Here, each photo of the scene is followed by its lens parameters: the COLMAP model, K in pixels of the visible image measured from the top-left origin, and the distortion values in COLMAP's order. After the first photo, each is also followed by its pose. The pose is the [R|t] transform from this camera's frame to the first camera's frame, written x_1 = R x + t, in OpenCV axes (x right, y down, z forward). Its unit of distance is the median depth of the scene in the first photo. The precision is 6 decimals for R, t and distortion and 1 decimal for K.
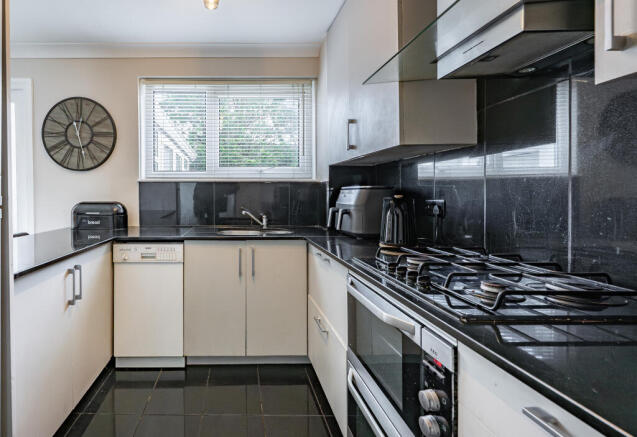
lens RADIAL K [[311.4, 0, 307.9], [0, 311.4, 196.2], [0, 0, 1]] dist [-0.011600, 0.000317]
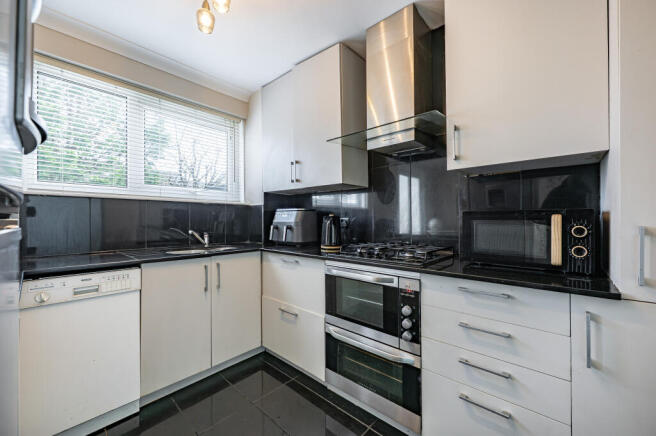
lens RADIAL K [[261.6, 0, 326.9], [0, 261.6, 219.1], [0, 0, 1]] dist [0.000476, 0.000378]
pose [[0.664628, 0.002354, 0.747170, -0.603521], [0.014300, 0.999772, -0.015871, 0.033912], [-0.747037, 0.021233, 0.664443, 0.109735]]
